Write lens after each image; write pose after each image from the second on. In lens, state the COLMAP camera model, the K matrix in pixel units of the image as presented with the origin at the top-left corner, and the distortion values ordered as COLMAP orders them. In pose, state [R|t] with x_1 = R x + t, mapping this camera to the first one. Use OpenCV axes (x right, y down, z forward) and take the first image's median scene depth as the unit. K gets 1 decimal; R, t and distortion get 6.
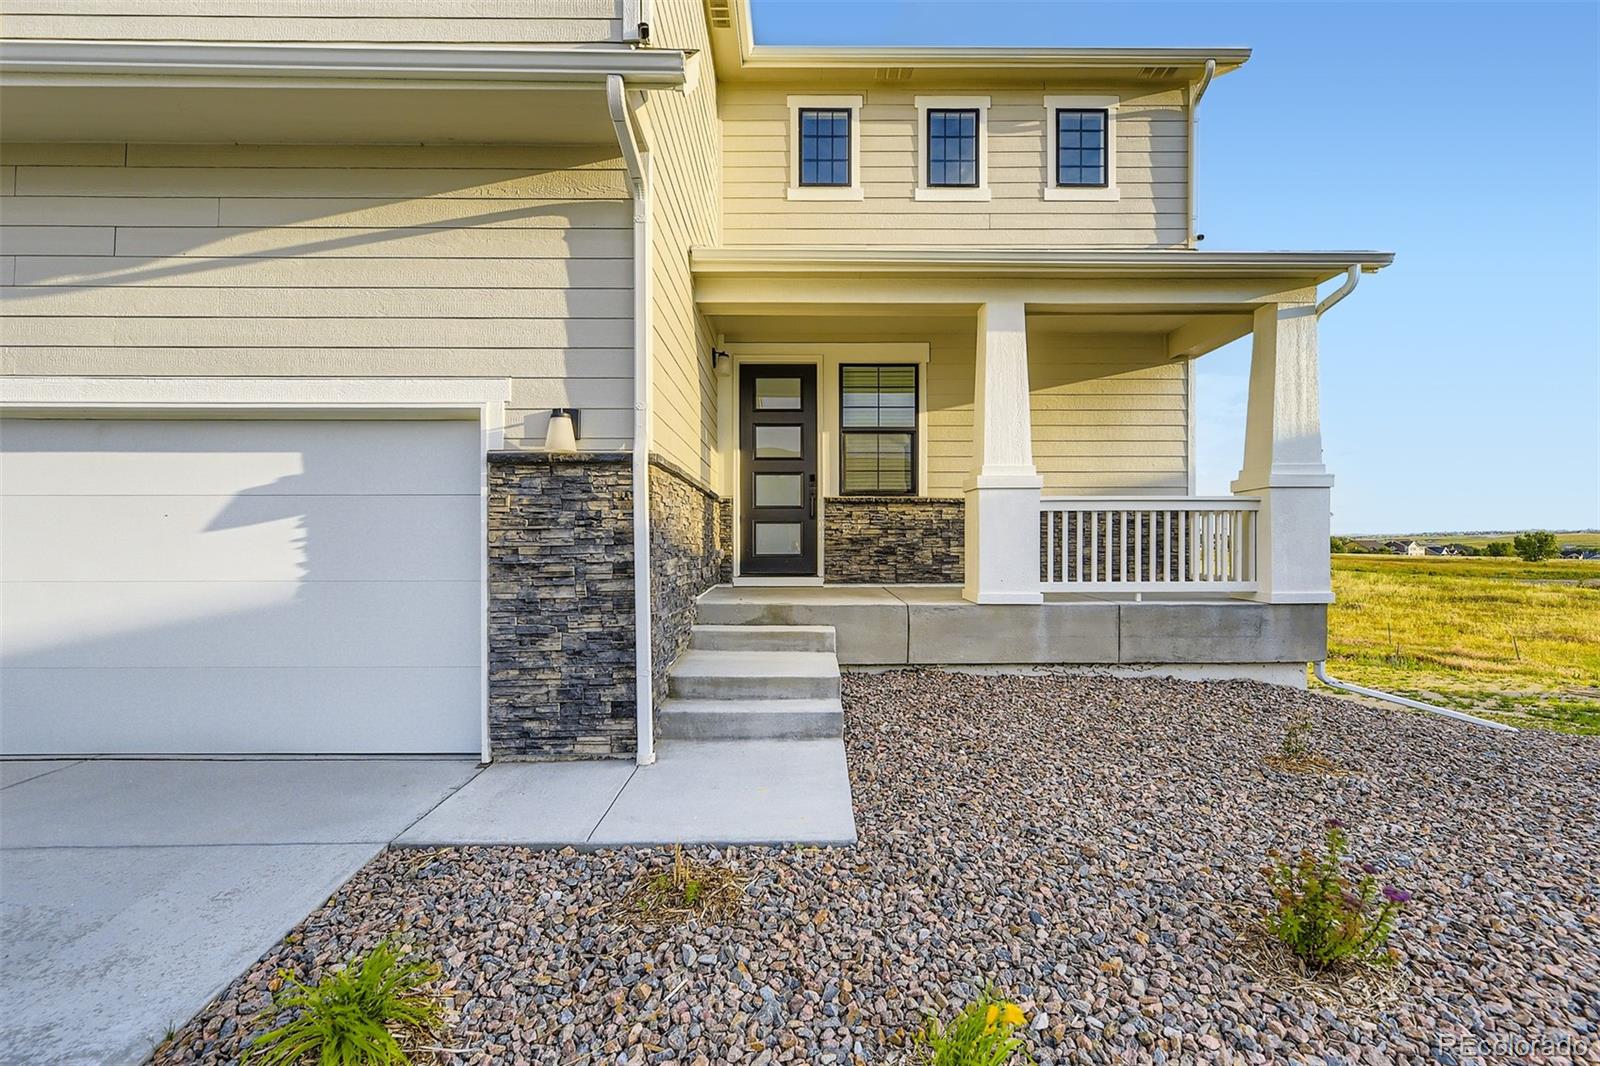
lens RADIAL K [[715.6, 0, 800.0], [0, 715.6, 533.0], [0, 0, 1]] dist [0.002887, 0.000512]
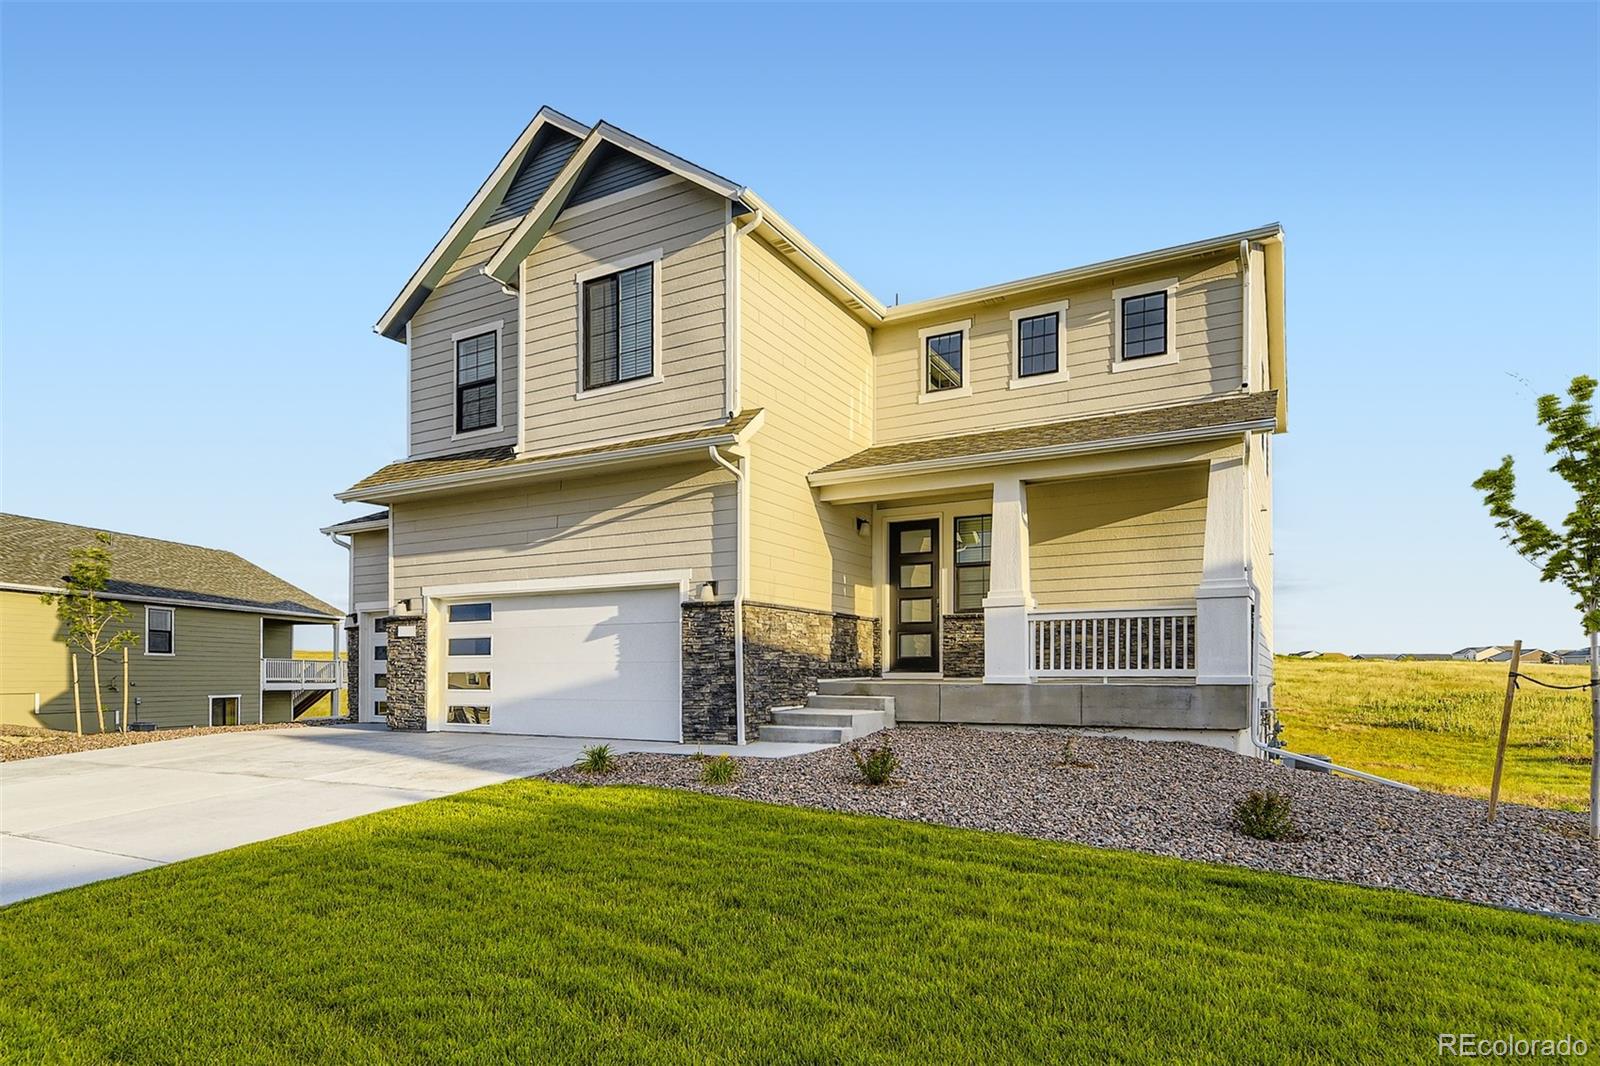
lens RADIAL K [[844.4, 0, 804.7], [0, 844.4, 627.9], [0, 0, 1]] dist [0.000363, -0.000181]
pose [[0.881279, -0.025900, -0.471886, 0.579666], [0.009520, 0.999267, -0.037066, 0.033654], [0.472501, 0.028173, 0.880880, -0.574865]]
